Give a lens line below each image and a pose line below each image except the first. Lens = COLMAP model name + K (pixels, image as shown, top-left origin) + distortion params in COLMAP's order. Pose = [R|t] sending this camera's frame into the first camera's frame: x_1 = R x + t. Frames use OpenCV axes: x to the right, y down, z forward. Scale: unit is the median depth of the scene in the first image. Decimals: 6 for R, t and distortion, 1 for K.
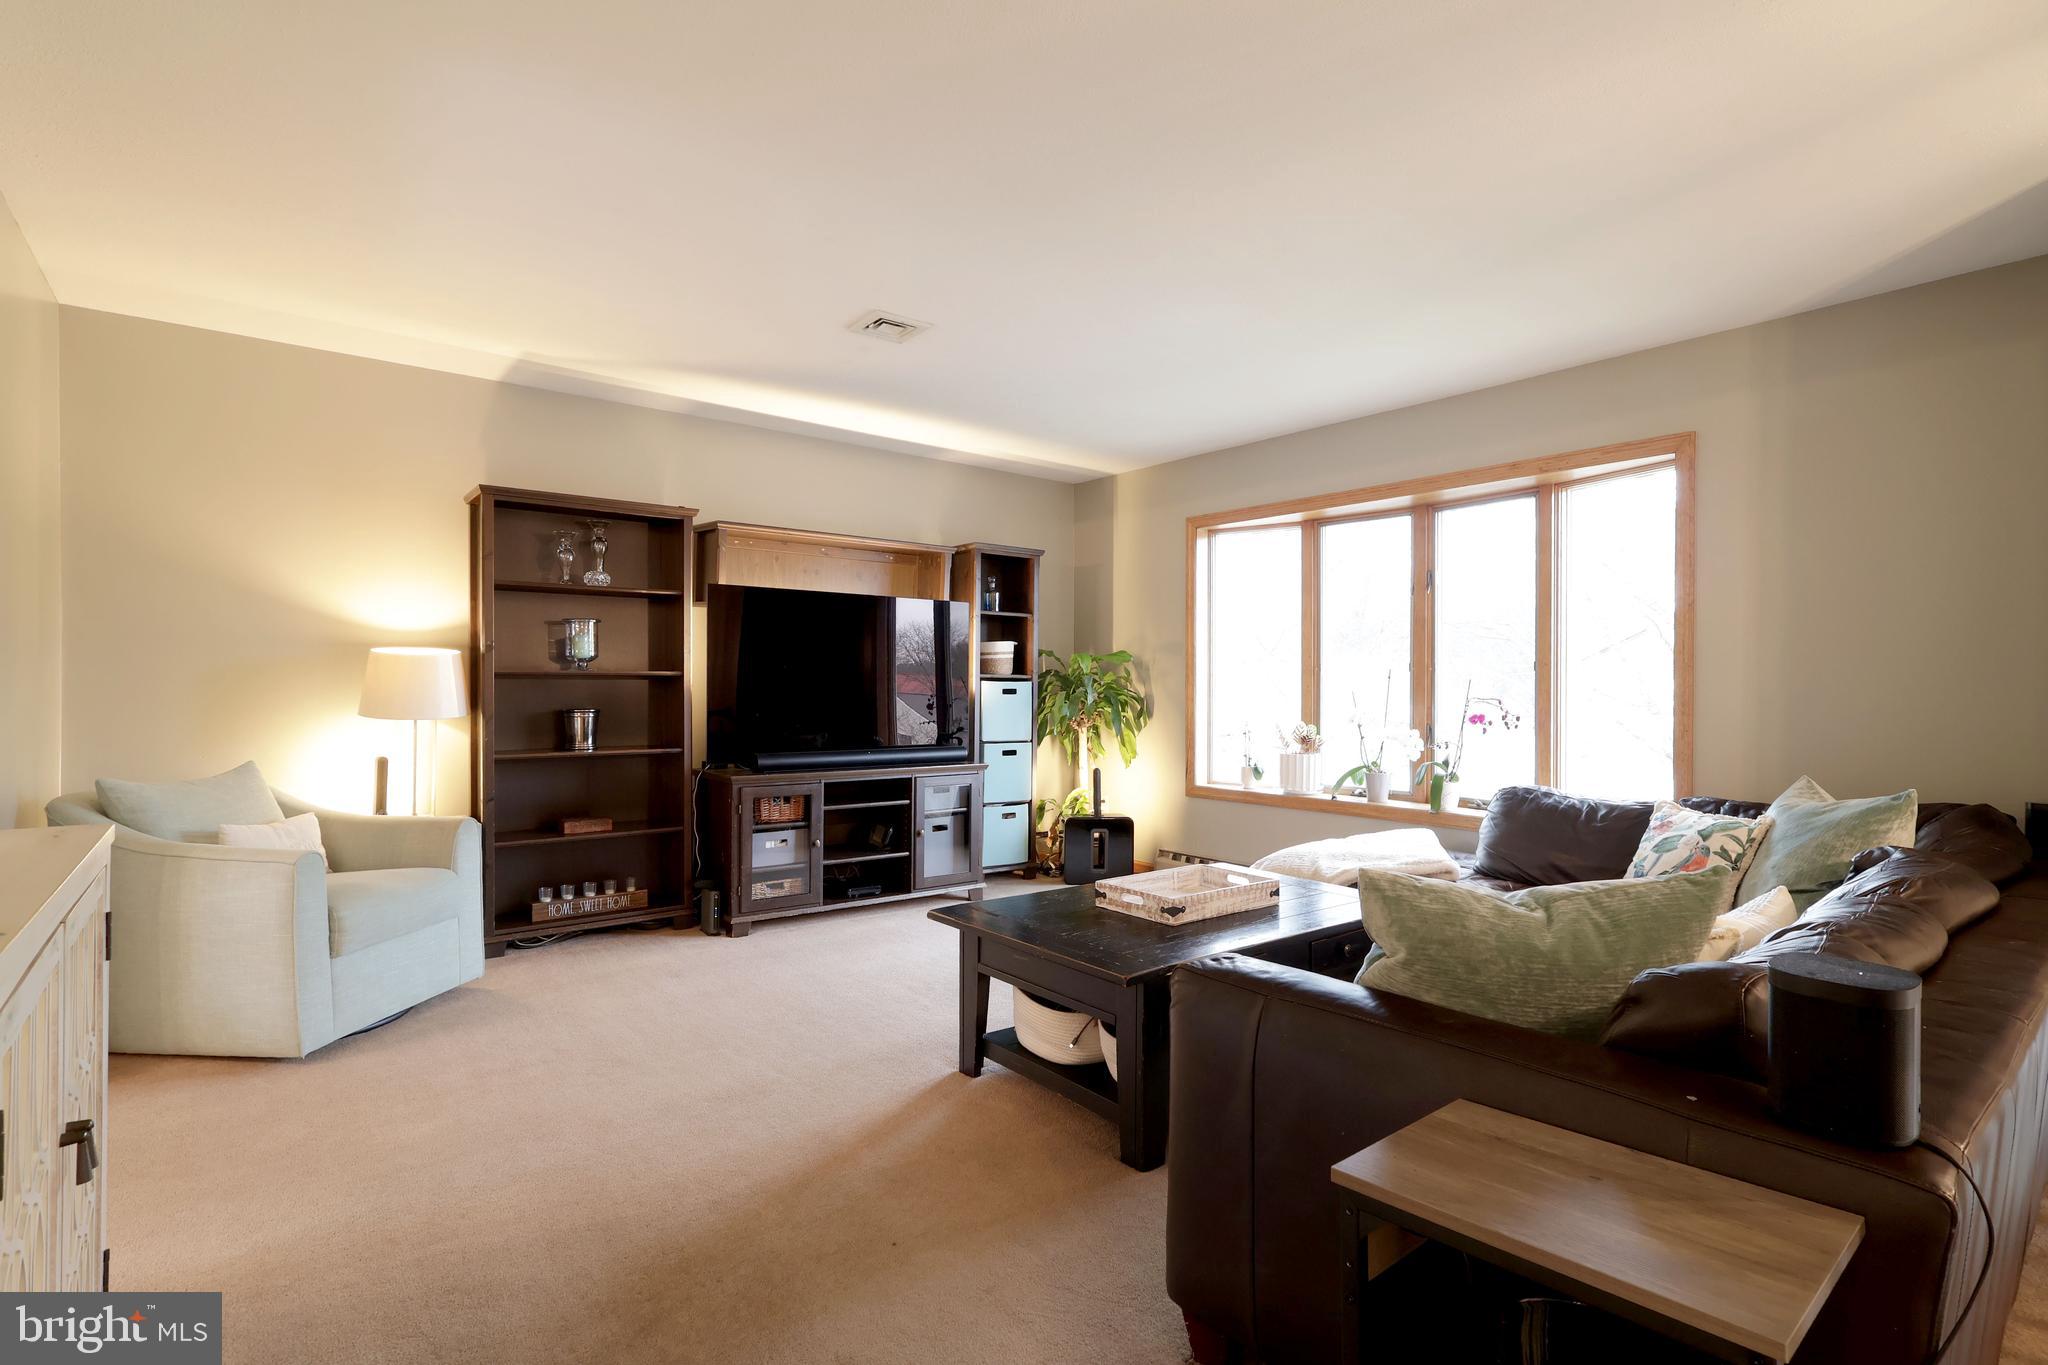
lens RADIAL K [[977.9, 0, 1024.3], [0, 977.9, 691.7], [0, 0, 1]] dist [0.003429, 0.000376]
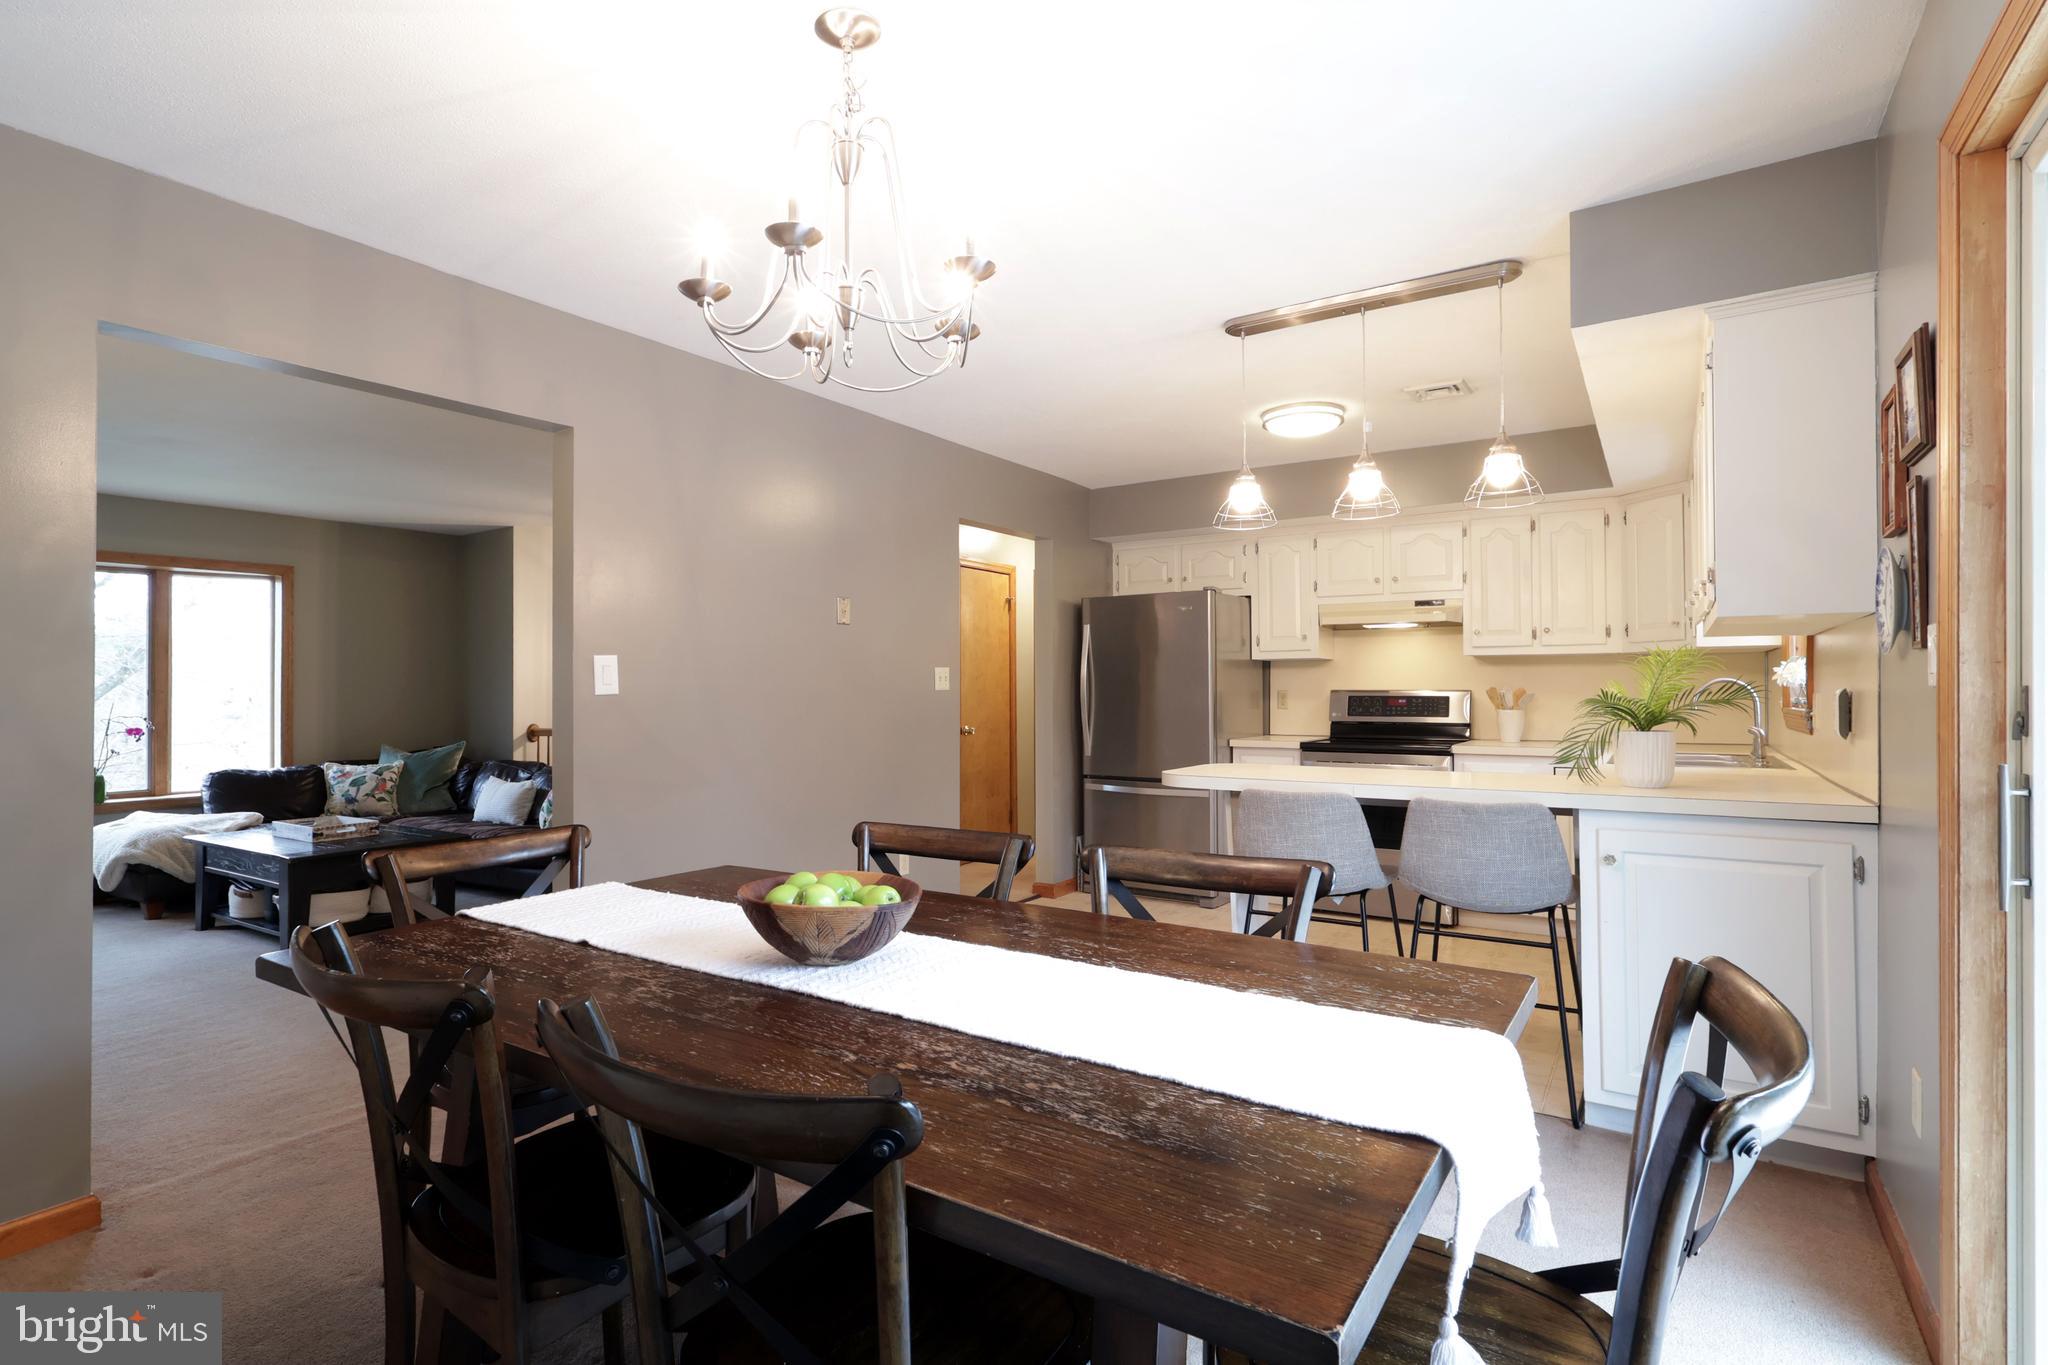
lens RADIAL K [[1002.6, 0, 1015.6], [0, 1002.6, 672.2], [0, 0, 1]] dist [-0.000004, -0.000748]
pose [[-0.314693, 0.006755, 0.949170, -1.287310], [0.012116, 0.999922, -0.003100, -0.036946], [-0.949116, 0.010525, -0.314750, 0.254002]]
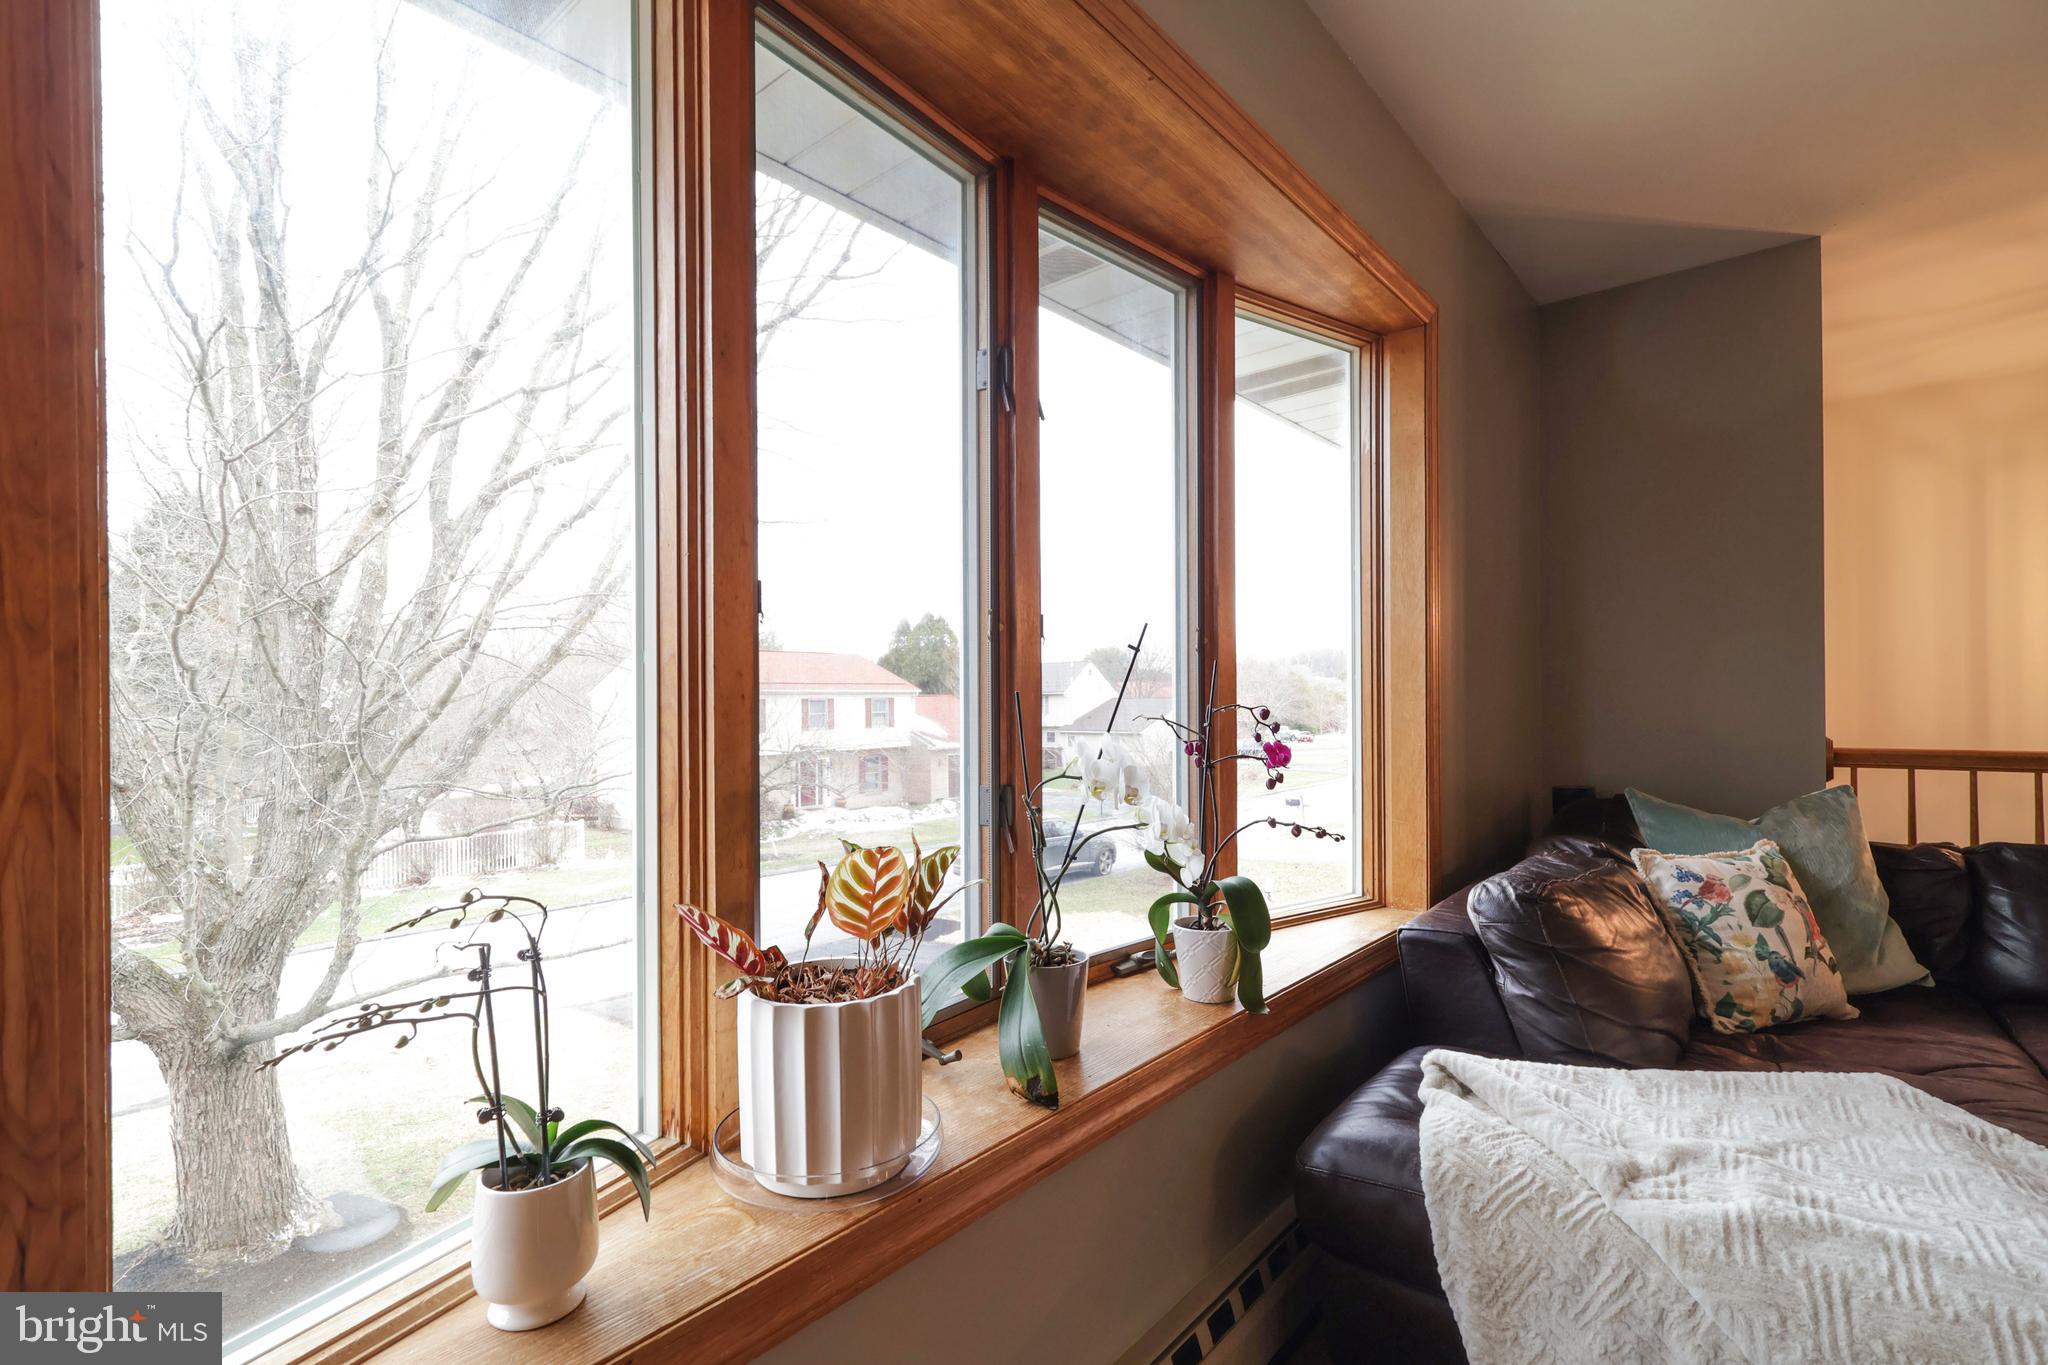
lens RADIAL K [[954.0, 0, 1024.0], [0, 954.0, 682.5], [0, 0, 1]] dist [0.009535, -0.000053]
pose [[-0.191994, 0.002380, 0.981393, 0.069330], [0.016699, 0.999860, 0.000842, -0.009368], [-0.981254, 0.016550, -0.192007, 1.184321]]
